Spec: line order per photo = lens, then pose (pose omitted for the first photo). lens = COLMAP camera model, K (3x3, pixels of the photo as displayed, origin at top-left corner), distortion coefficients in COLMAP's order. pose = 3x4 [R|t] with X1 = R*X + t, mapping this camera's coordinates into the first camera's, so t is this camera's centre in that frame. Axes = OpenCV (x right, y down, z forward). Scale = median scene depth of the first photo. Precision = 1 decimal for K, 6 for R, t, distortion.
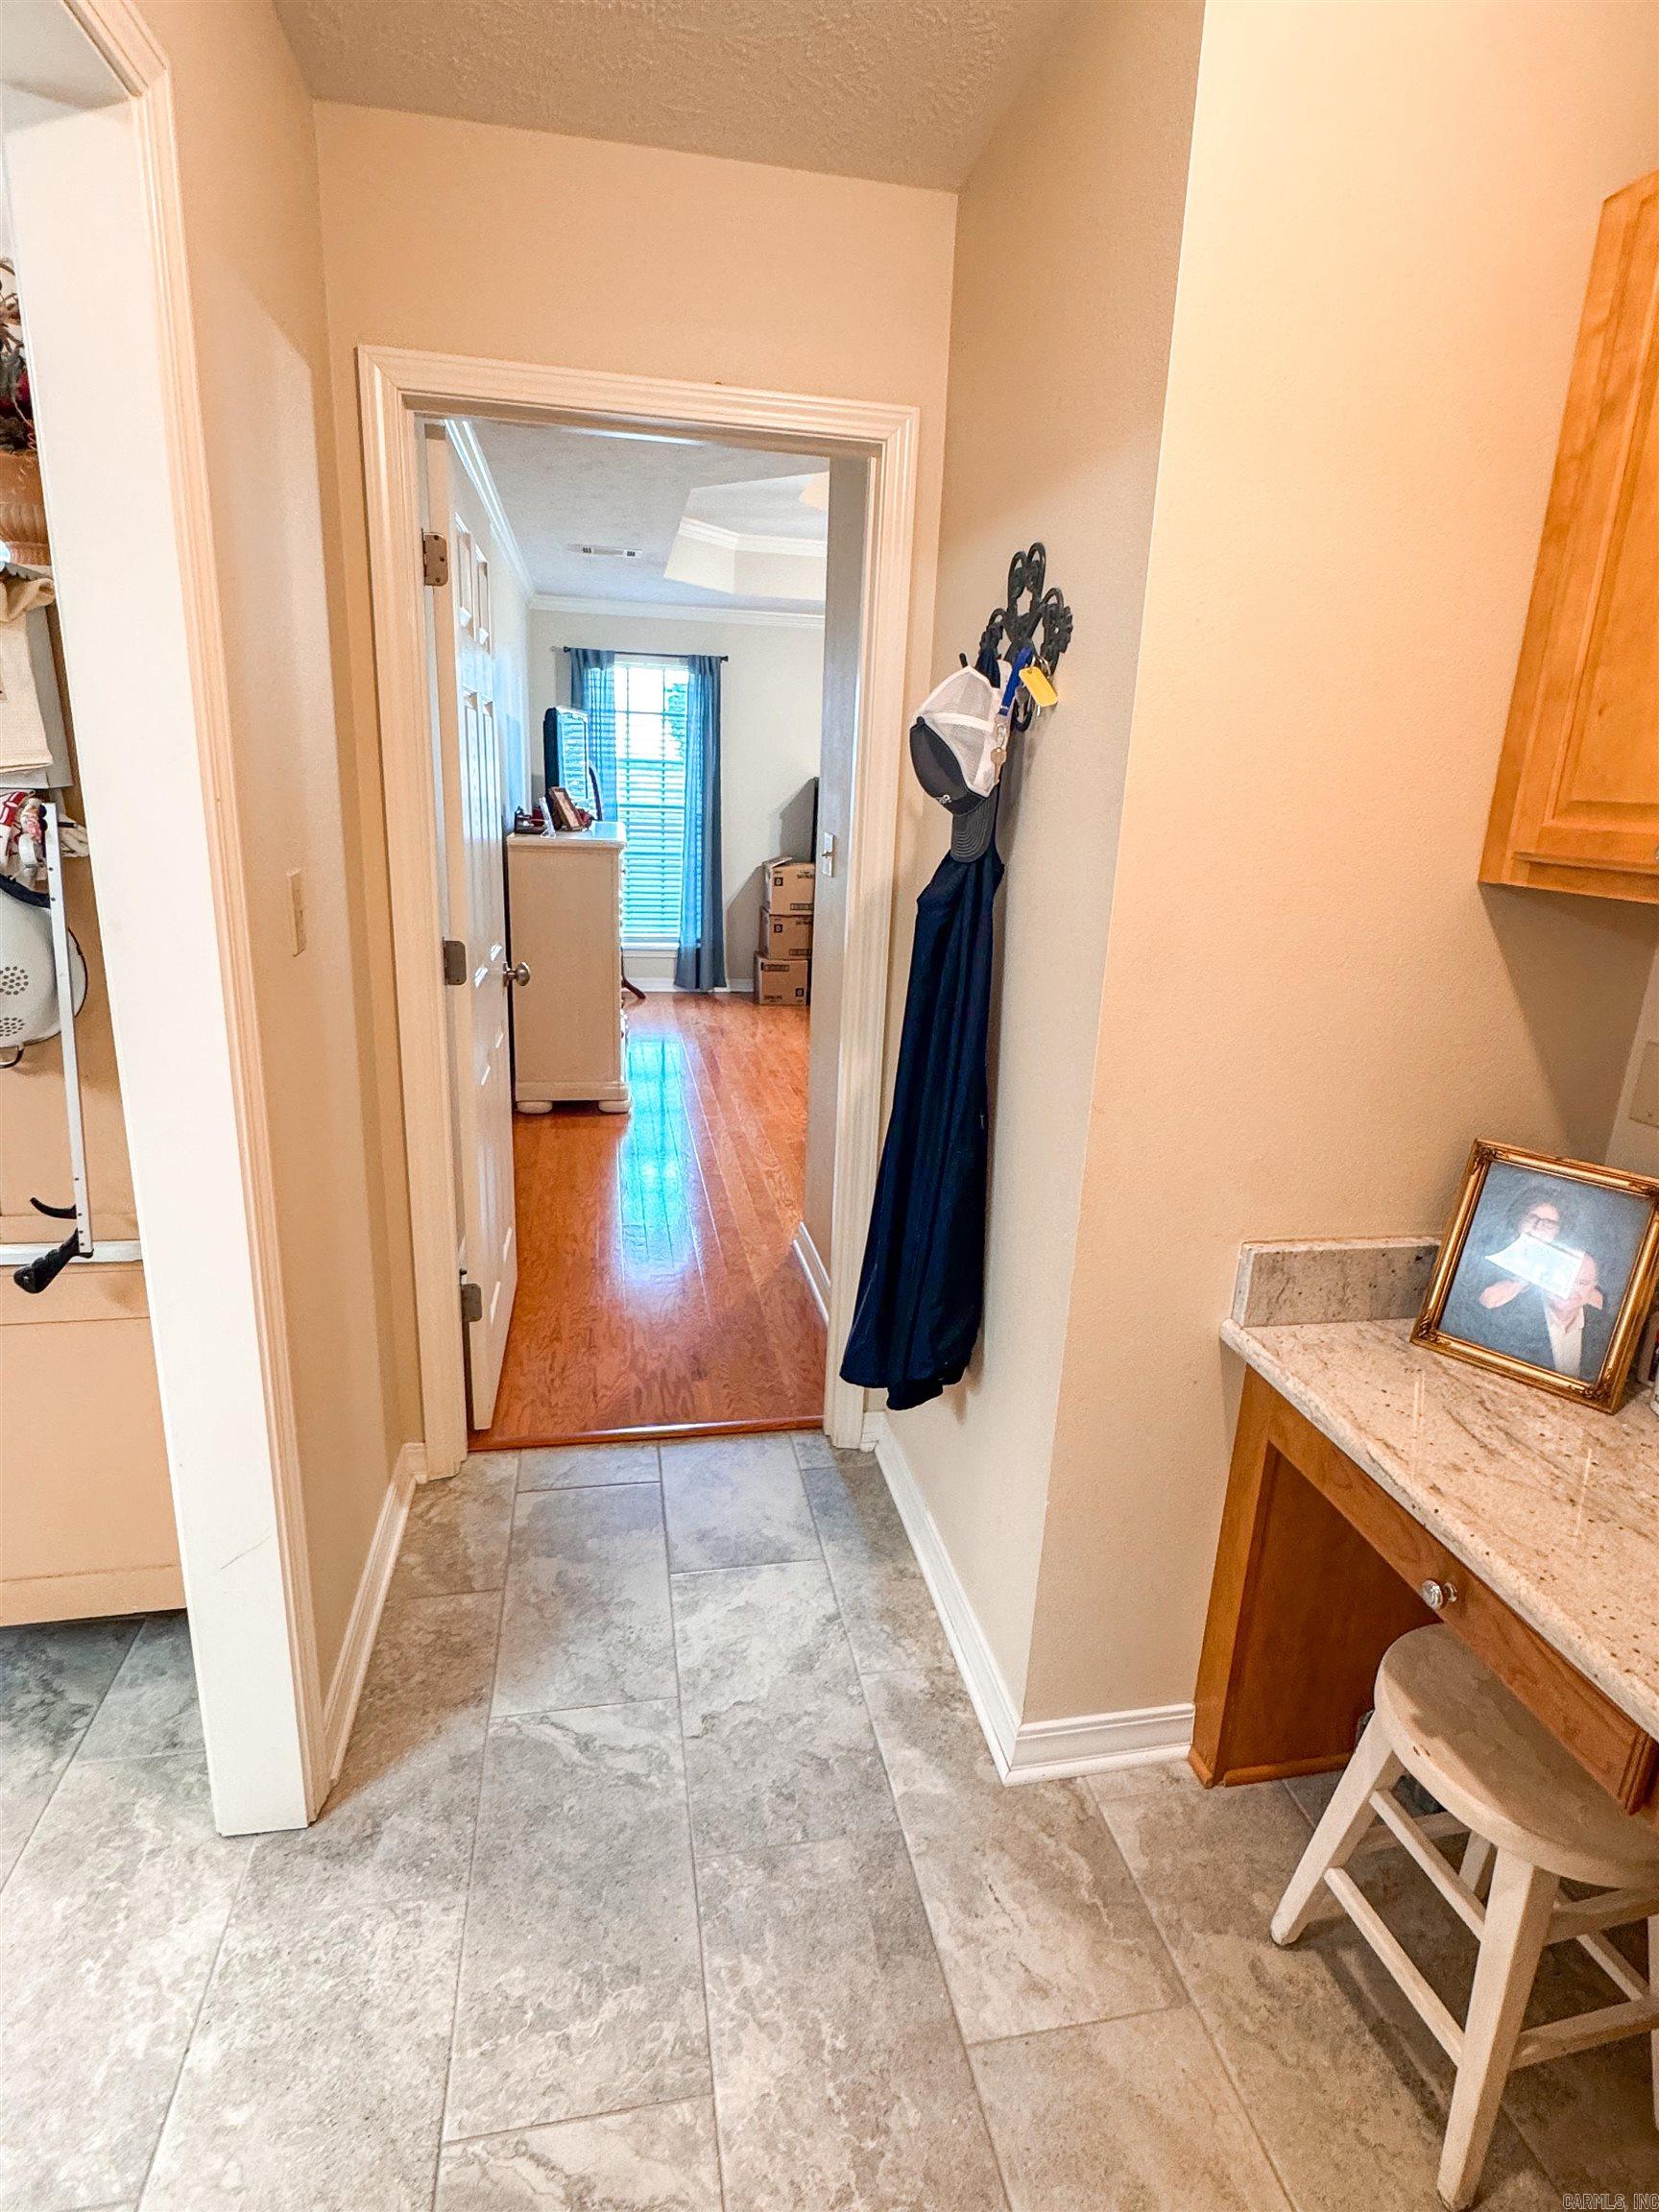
lens RADIAL K [[1148.6, 0, 829.5], [0, 1148.6, 1106.0], [0, 0, 1]] dist [0.004968, 0.000023]
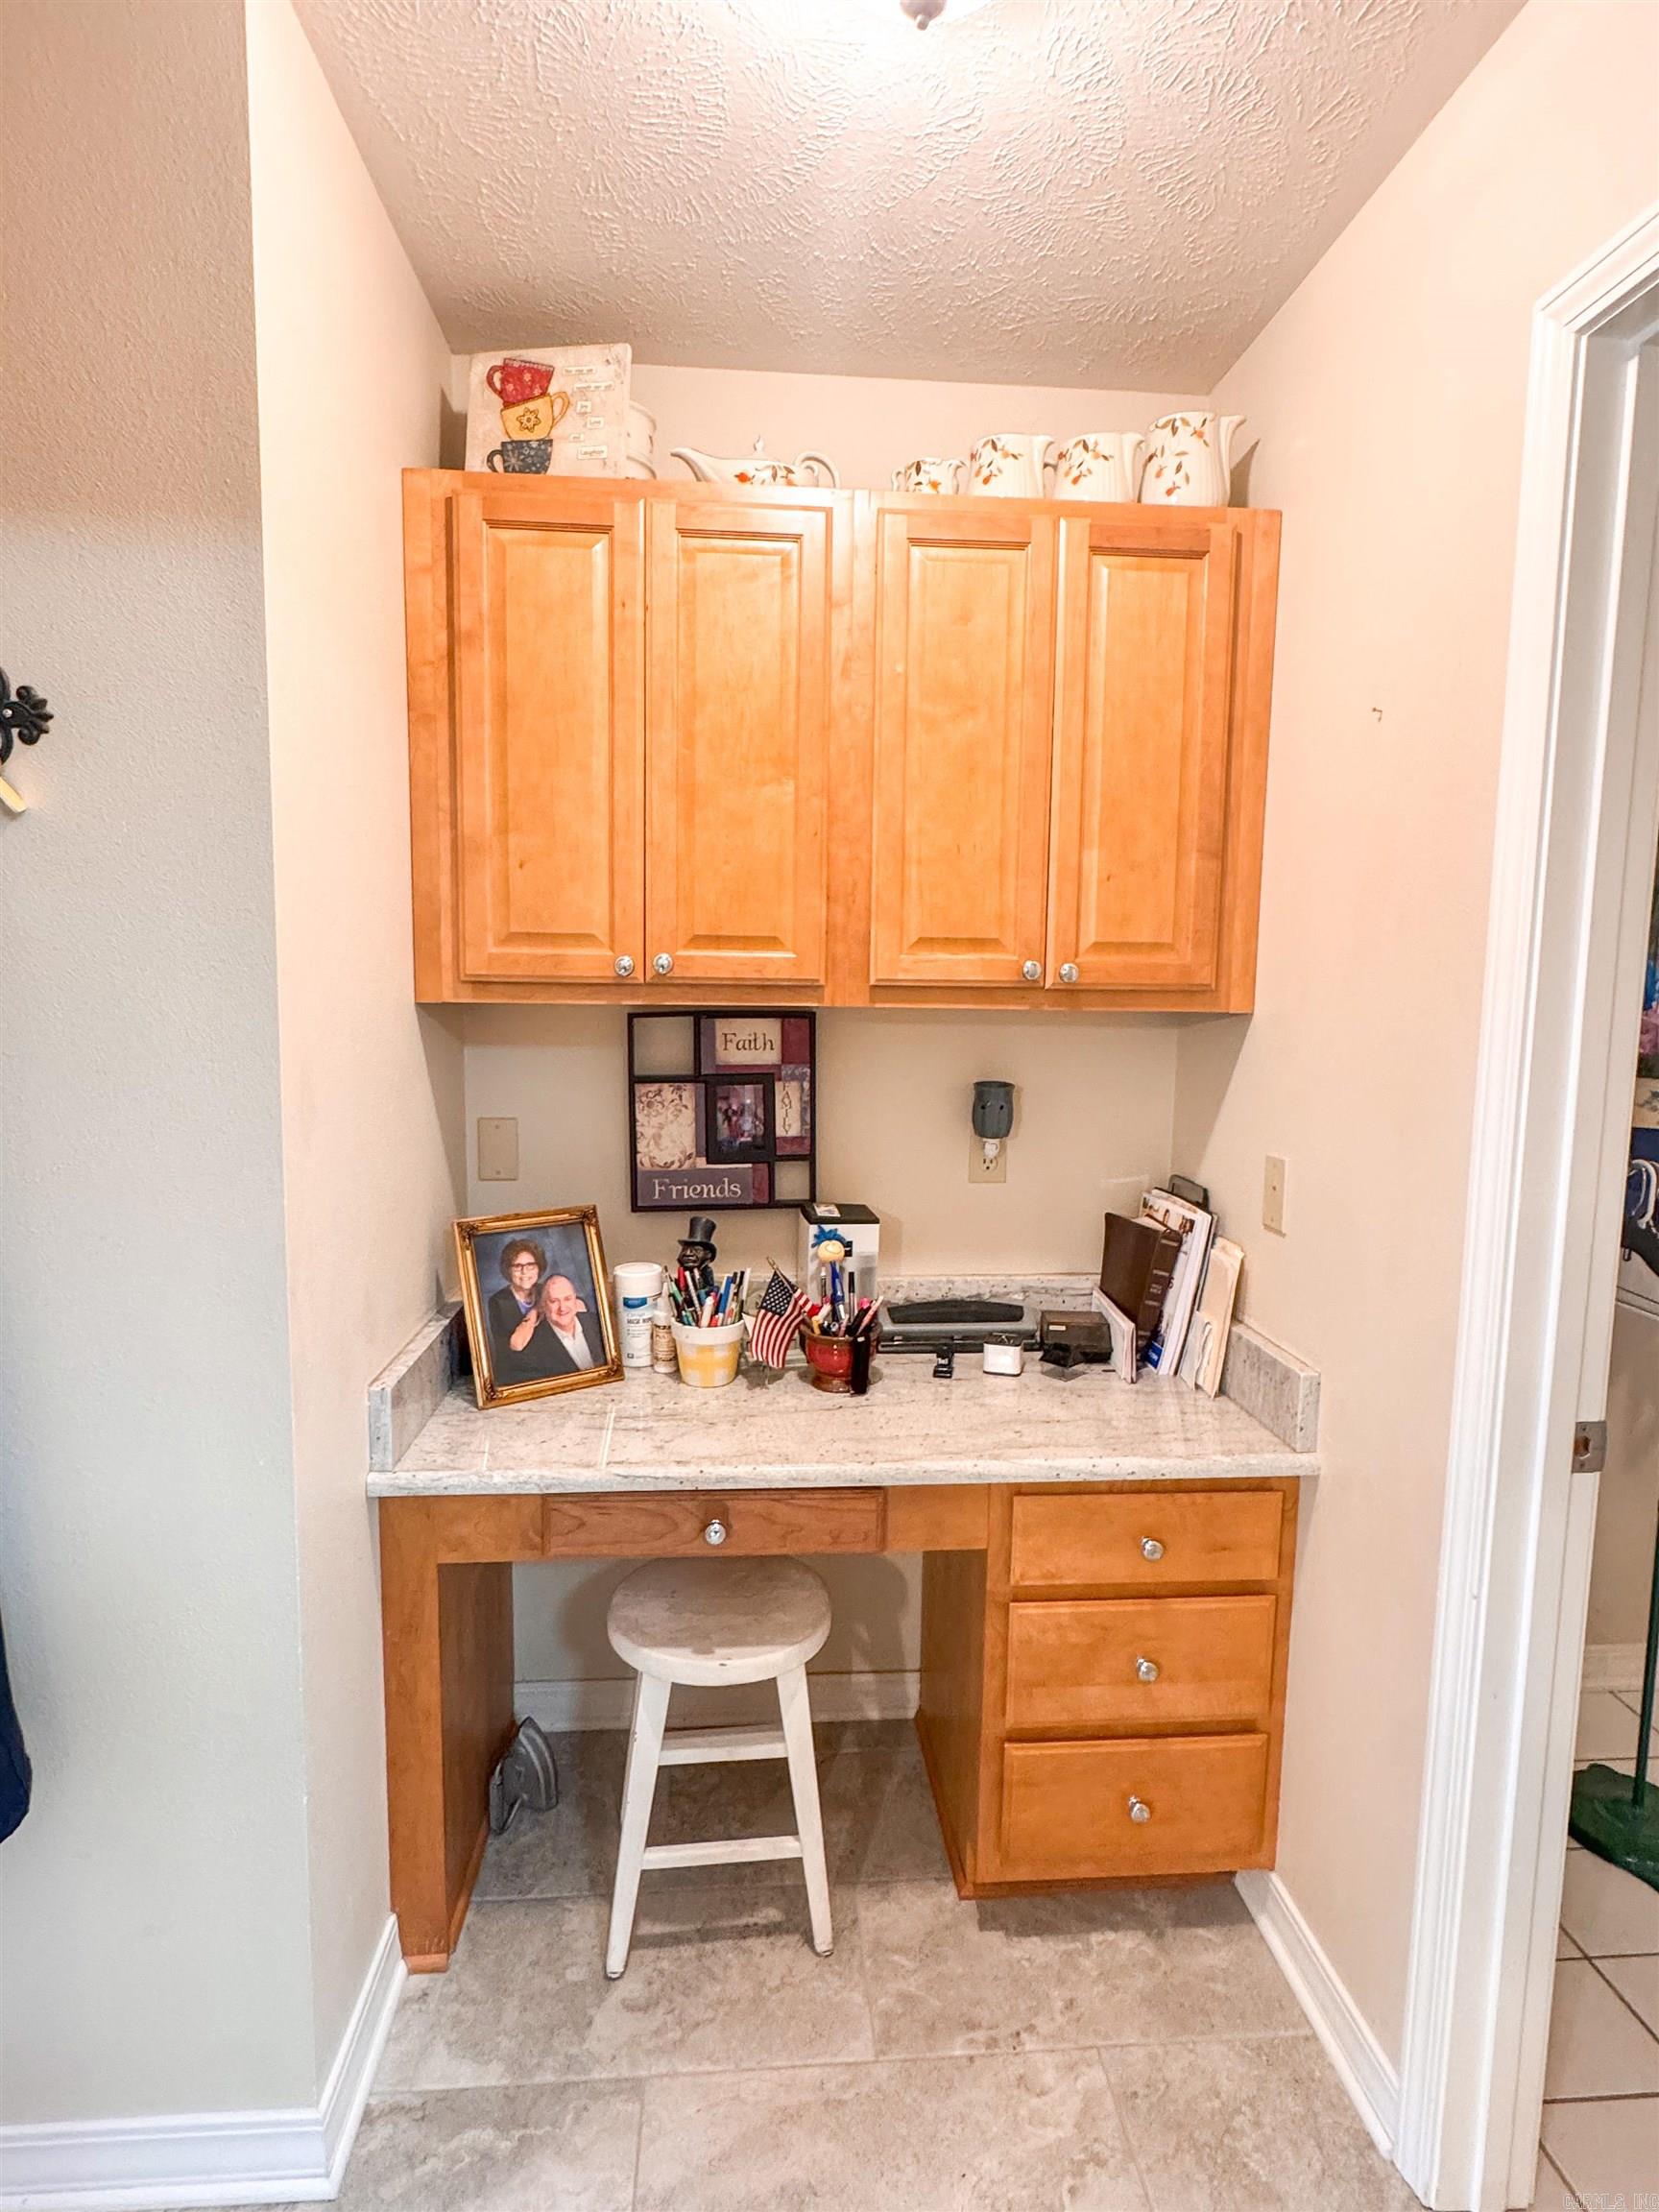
lens RADIAL K [[1159.5, 0, 829.5], [0, 1159.5, 1106.0], [0, 0, 1]] dist [0.000617, -0.001101]
pose [[0.113710, -0.148023, 0.982425, -0.563686], [0.266801, 0.957066, 0.113321, -0.123667], [-0.957020, 0.249226, 0.148321, 0.484922]]
